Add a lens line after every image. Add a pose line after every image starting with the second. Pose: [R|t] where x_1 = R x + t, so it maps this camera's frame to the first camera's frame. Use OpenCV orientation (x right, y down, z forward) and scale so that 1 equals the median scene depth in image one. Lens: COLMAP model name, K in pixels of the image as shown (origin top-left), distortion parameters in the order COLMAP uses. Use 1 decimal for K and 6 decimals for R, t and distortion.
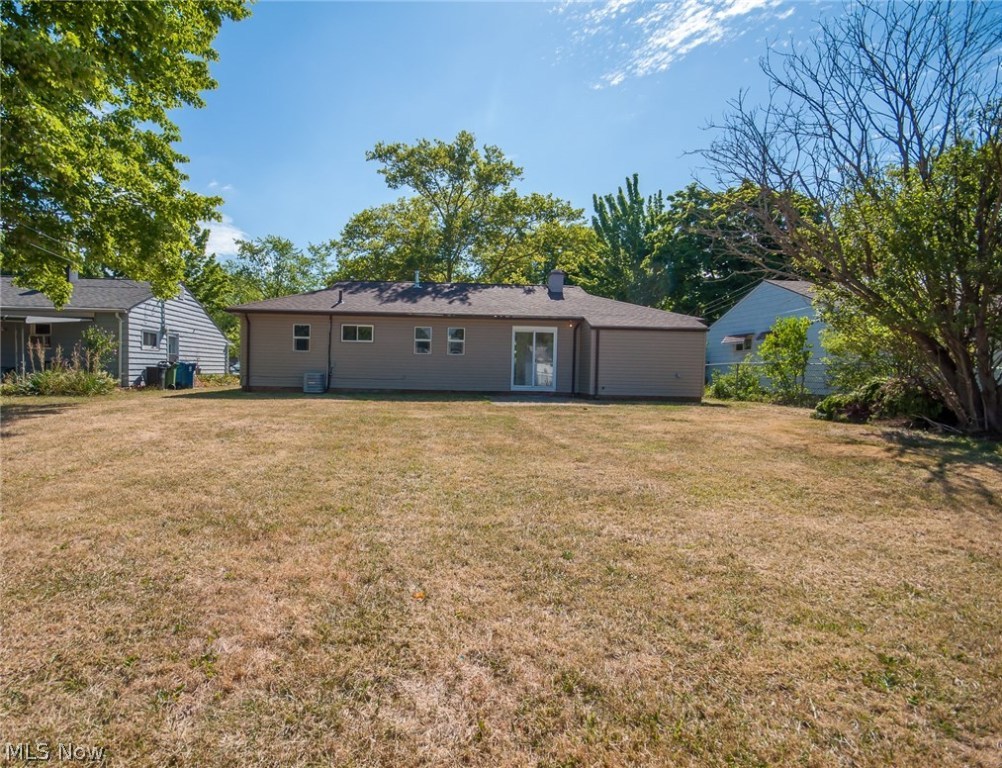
lens RADIAL K [[513.1, 0, 500.0], [0, 513.1, 386.2], [0, 0, 1]] dist [0.006341, 0.000430]
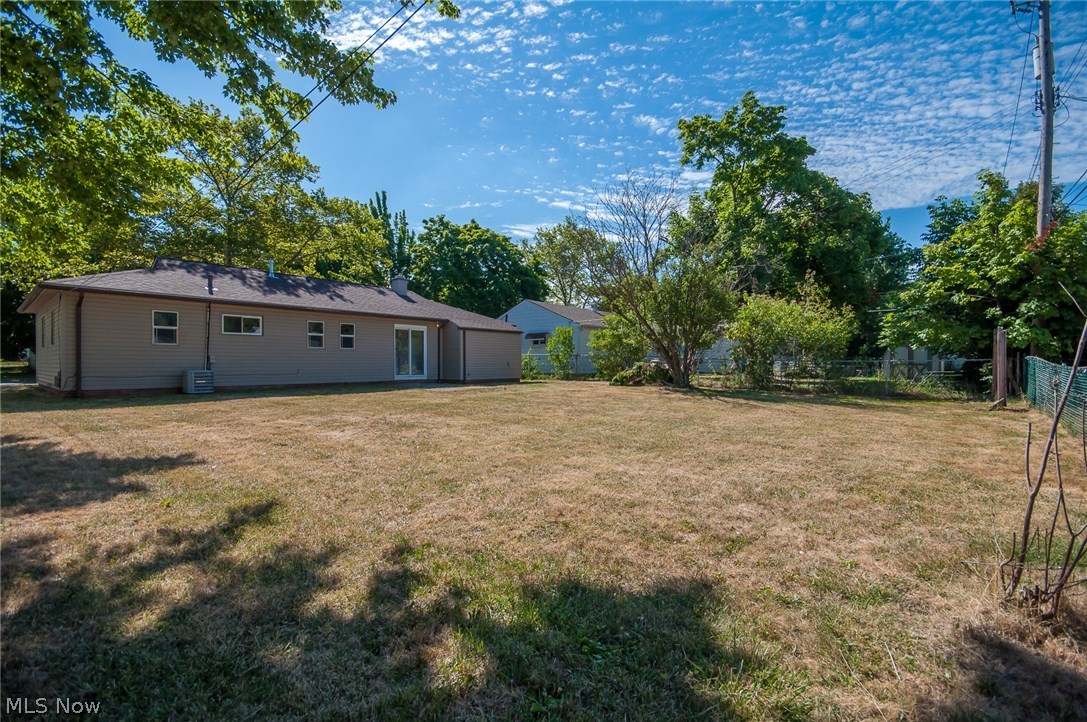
lens RADIAL K [[490.9, 0, 545.9], [0, 490.9, 358.8], [0, 0, 1]] dist [0.006566, -0.003707]
pose [[0.640665, -0.013548, 0.767701, -0.601274], [0.036087, 0.999271, -0.012481, -0.013170], [-0.766972, 0.035700, 0.640687, 0.037474]]
